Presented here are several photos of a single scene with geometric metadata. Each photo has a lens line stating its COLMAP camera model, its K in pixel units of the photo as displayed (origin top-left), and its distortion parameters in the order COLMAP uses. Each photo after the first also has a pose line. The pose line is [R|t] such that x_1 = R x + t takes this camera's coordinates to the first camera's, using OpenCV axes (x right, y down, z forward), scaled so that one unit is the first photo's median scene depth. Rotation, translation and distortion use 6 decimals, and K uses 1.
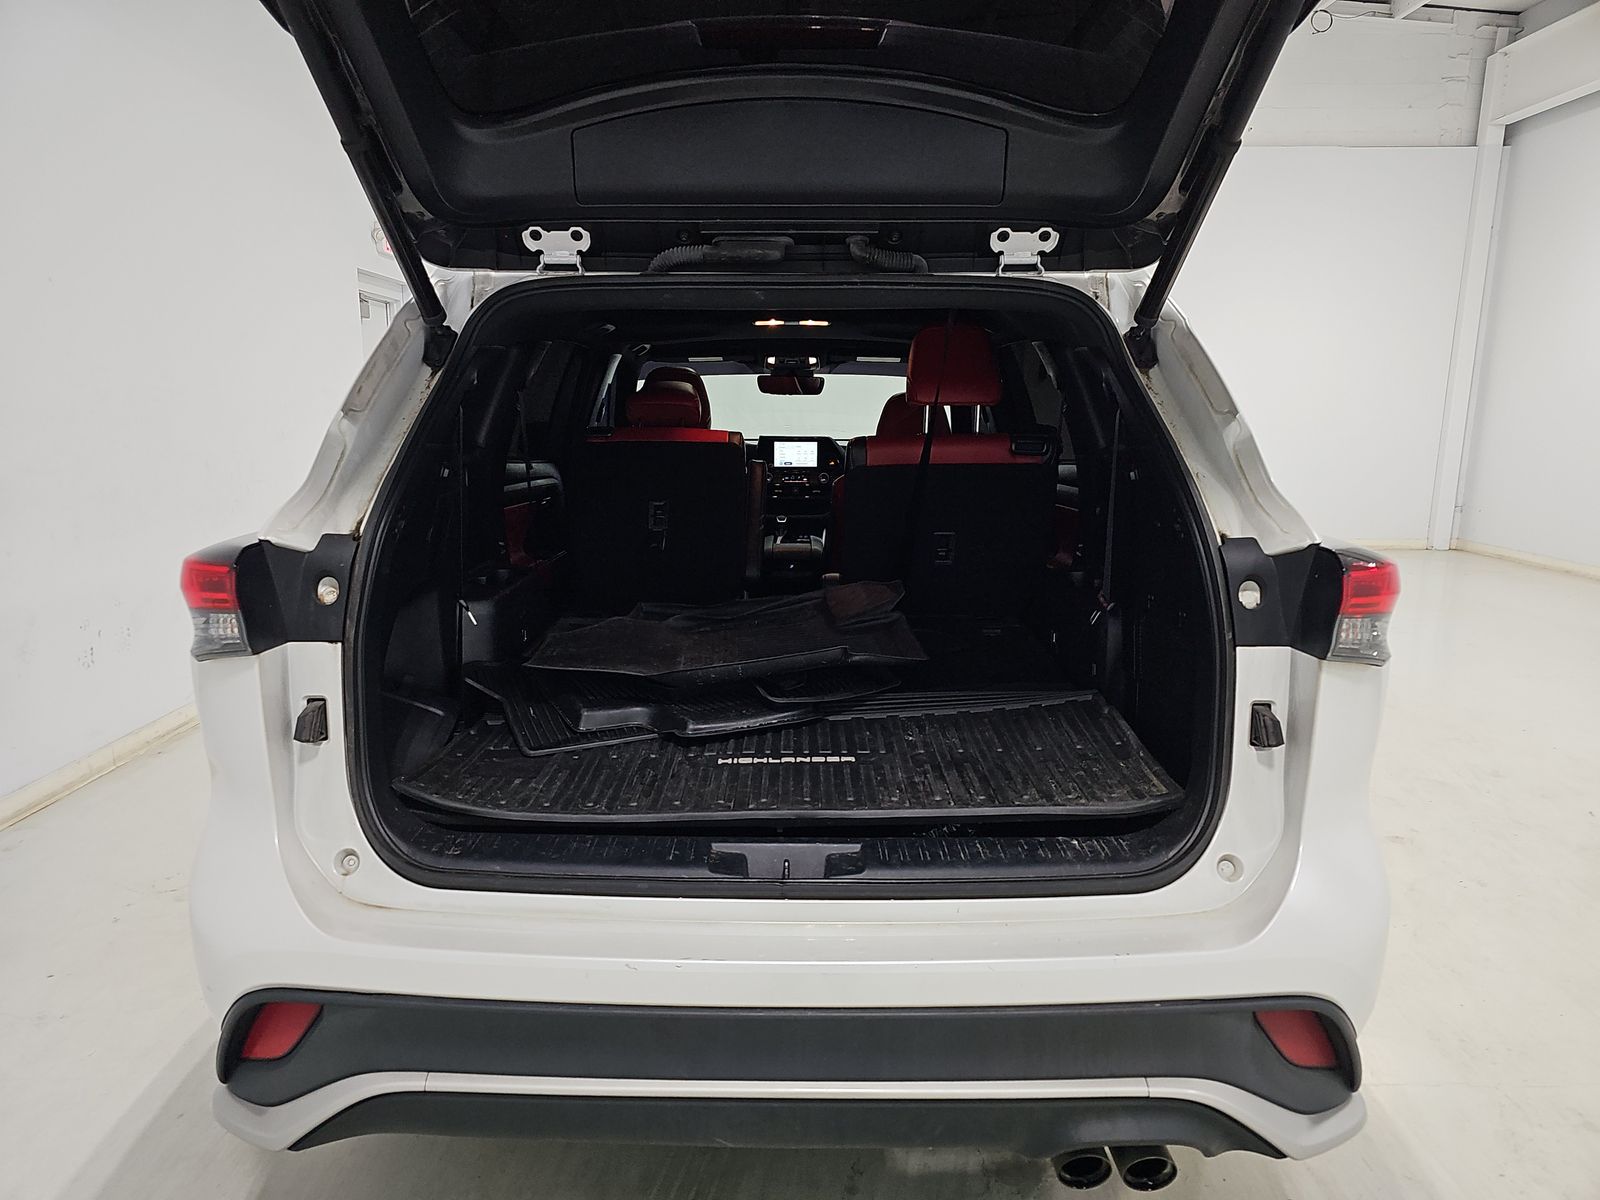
lens RADIAL K [[1079.2, 0, 790.4], [0, 1079.2, 614.0], [0, 0, 1]] dist [0.025227, -0.015431]
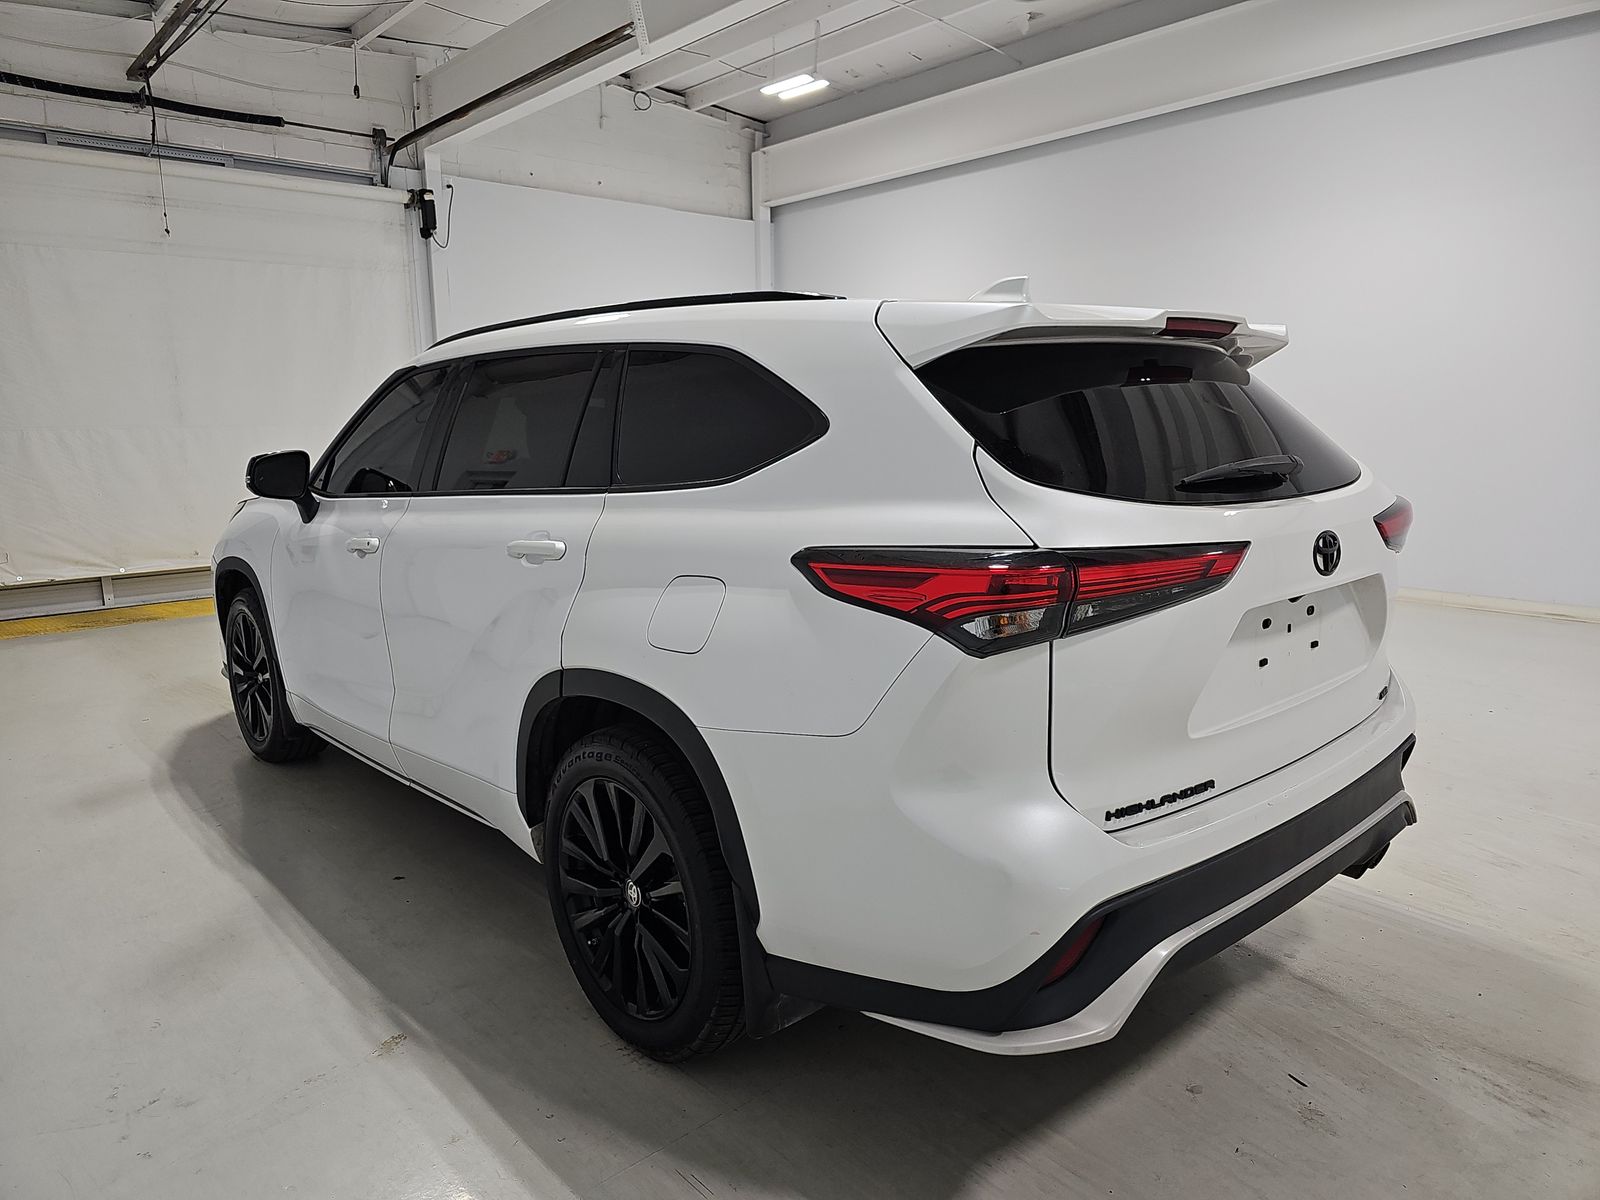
lens RADIAL K [[1079.2, 0, 787.9], [0, 1079.2, 595.0], [0, 0, 1]] dist [0.025227, -0.015431]
pose [[0.738556, -0.122332, 0.663001, -1.127672], [0.143498, 0.989390, 0.022704, -0.060728], [-0.658744, 0.078371, 0.748274, 0.222732]]
